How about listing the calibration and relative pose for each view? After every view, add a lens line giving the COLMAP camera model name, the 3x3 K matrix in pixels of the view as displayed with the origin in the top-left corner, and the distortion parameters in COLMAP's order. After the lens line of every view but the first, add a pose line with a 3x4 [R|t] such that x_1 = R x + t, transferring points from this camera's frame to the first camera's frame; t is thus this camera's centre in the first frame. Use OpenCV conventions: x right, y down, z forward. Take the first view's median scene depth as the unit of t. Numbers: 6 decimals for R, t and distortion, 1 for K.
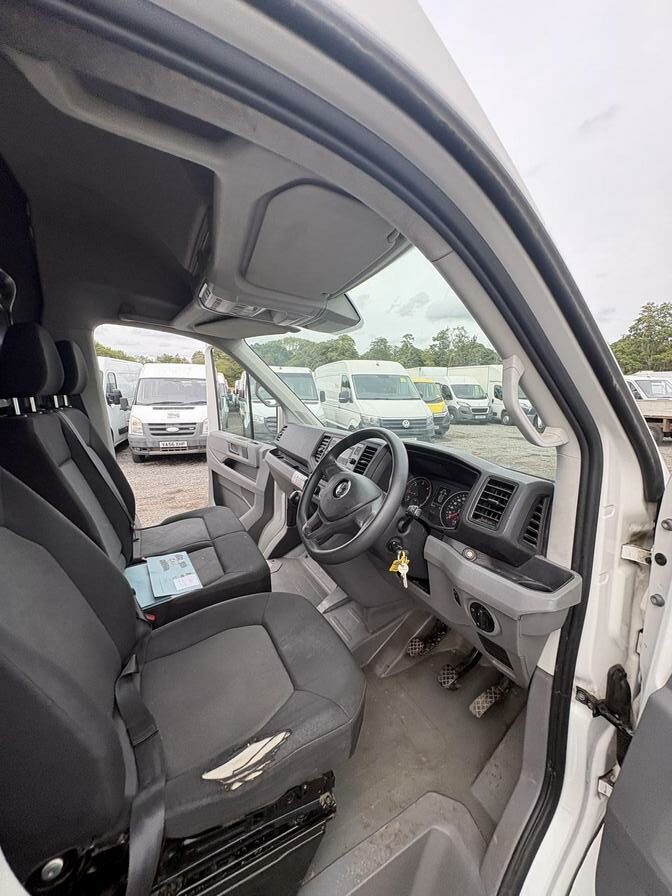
lens RADIAL K [[360.9, 0, 335.2], [0, 360.9, 449.5], [0, 0, 1]] dist [-0.000657, 0.000053]
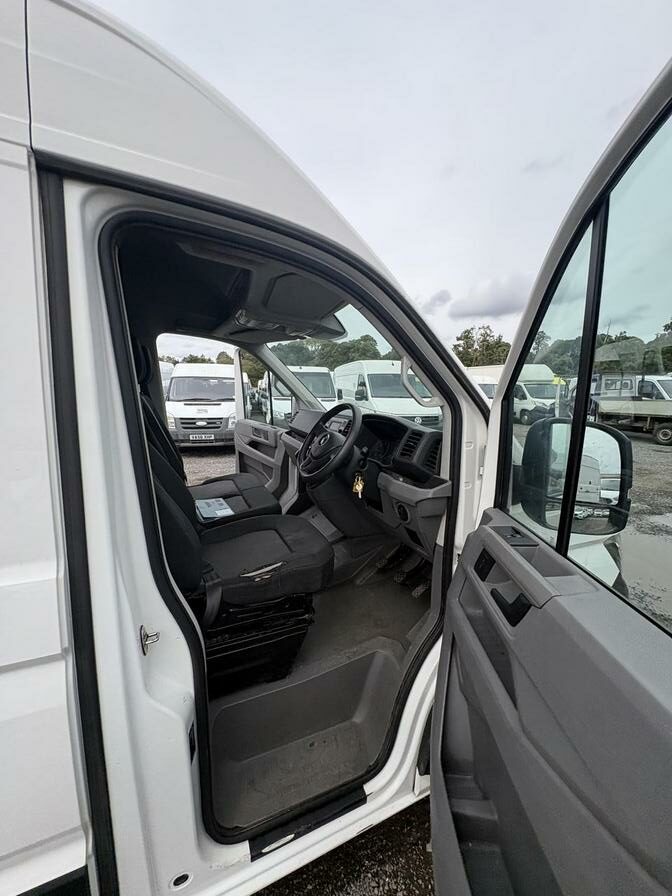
lens RADIAL K [[360.9, 0, 335.2], [0, 360.9, 449.5], [0, 0, 1]] dist [-0.000657, 0.000053]
pose [[0.998254, 0.012609, -0.057700, 0.031848], [-0.012620, 0.999920, 0.000162, 0.029765], [0.057697, 0.000567, 0.998334, -0.117536]]
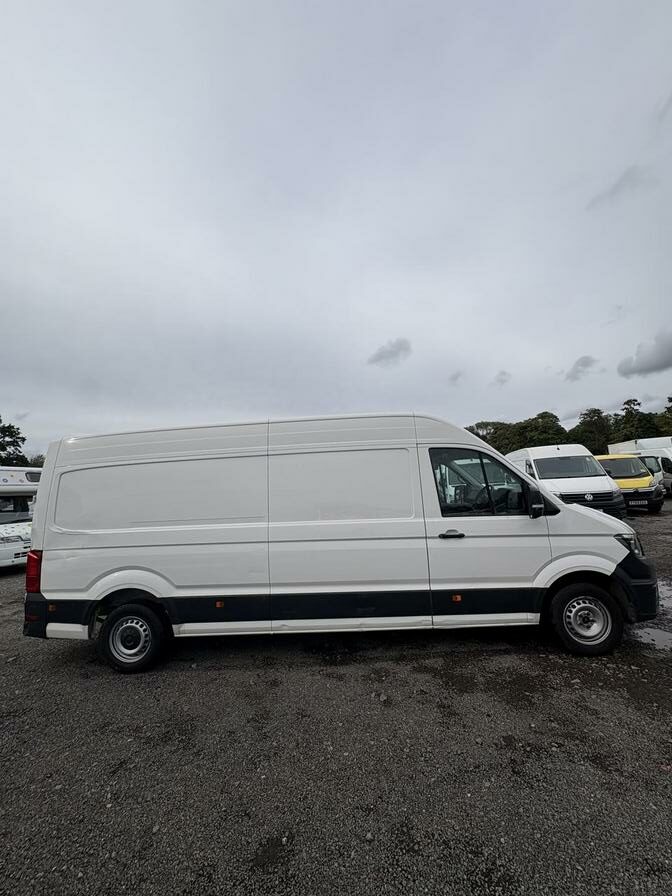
lens RADIAL K [[359.1, 0, 329.7], [0, 359.1, 450.1], [0, 0, 1]] dist [-0.001000, -0.000089]
pose [[0.857416, -0.109012, -0.502945, 0.148906], [-0.015719, 0.971303, -0.237325, 0.125340], [0.514383, 0.211391, 0.831098, -0.762608]]
